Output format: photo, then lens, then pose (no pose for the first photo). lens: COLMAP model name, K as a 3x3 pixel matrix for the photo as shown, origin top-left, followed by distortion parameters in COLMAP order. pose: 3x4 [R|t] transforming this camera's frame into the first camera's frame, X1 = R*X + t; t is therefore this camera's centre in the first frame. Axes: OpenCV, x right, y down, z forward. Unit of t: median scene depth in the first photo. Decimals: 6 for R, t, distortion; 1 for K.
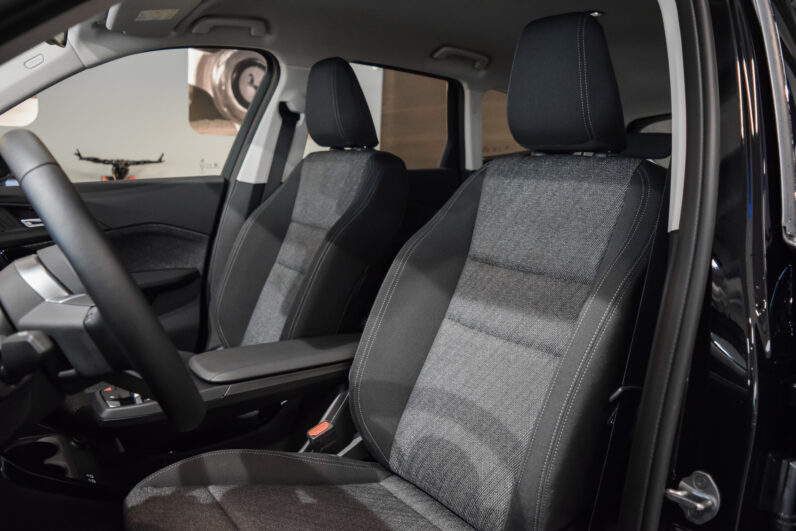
lens RADIAL K [[620.7, 0, 398.0], [0, 620.7, 265.5], [0, 0, 1]] dist [-0.098439, 0.034976]
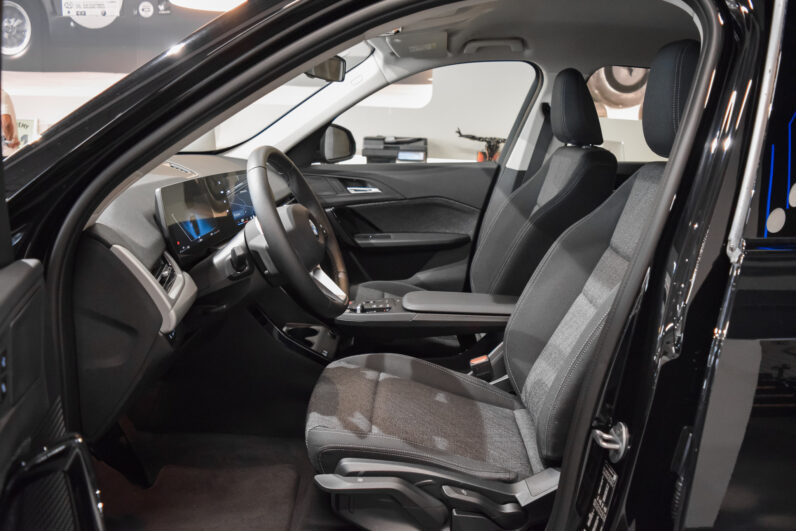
lens RADIAL K [[620.7, 0, 398.0], [0, 620.7, 265.5], [0, 0, 1]] dist [-0.098439, 0.034976]
pose [[0.804055, 0.132312, -0.579646, 0.332695], [-0.108992, 0.991204, 0.075069, -0.013864], [0.584480, 0.002817, 0.811403, -0.134652]]
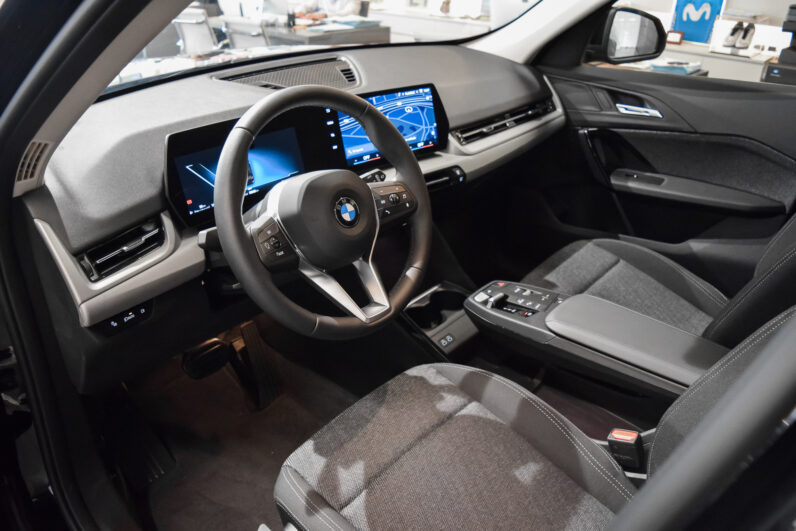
lens RADIAL K [[620.7, 0, 398.0], [0, 620.7, 265.5], [0, 0, 1]] dist [-0.098439, 0.034976]
pose [[0.251108, 0.429309, -0.867547, 0.300941], [-0.170218, 0.901882, 0.397031, -0.164409], [0.952875, 0.047974, 0.299547, 0.291690]]
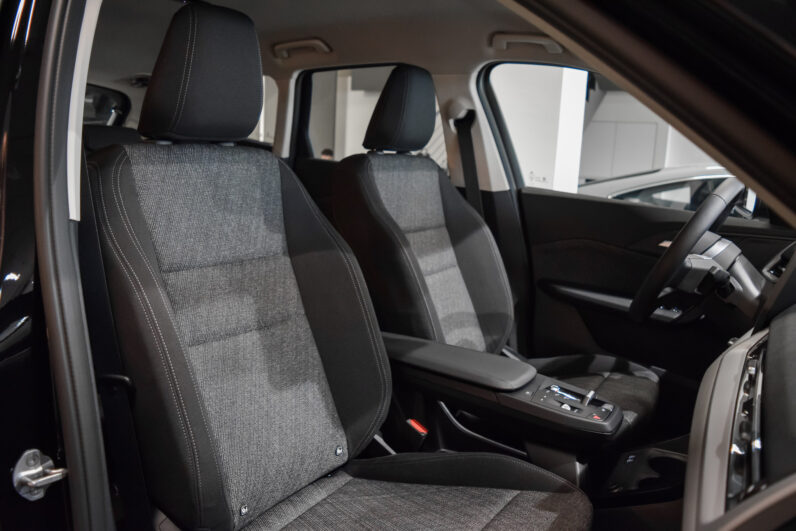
lens RADIAL K [[620.7, 0, 398.0], [0, 620.7, 265.5], [0, 0, 1]] dist [-0.098439, 0.034976]
pose [[-0.394564, -0.218888, 0.892417, -0.760804], [0.096336, 0.956006, 0.277077, -0.220832], [-0.913805, 0.195296, -0.356119, 1.021552]]
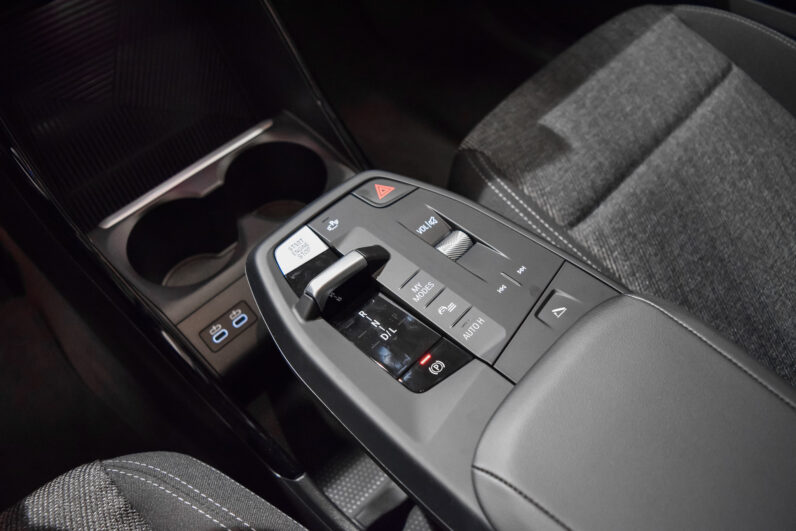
lens RADIAL K [[620.7, 0, 398.0], [0, 620.7, 265.5], [0, 0, 1]] dist [-0.098439, 0.034976]
pose [[0.204401, 0.783245, -0.587153, -0.144349], [-0.202232, 0.620665, 0.757547, -0.028209], [0.957770, -0.036102, 0.285261, 0.571756]]
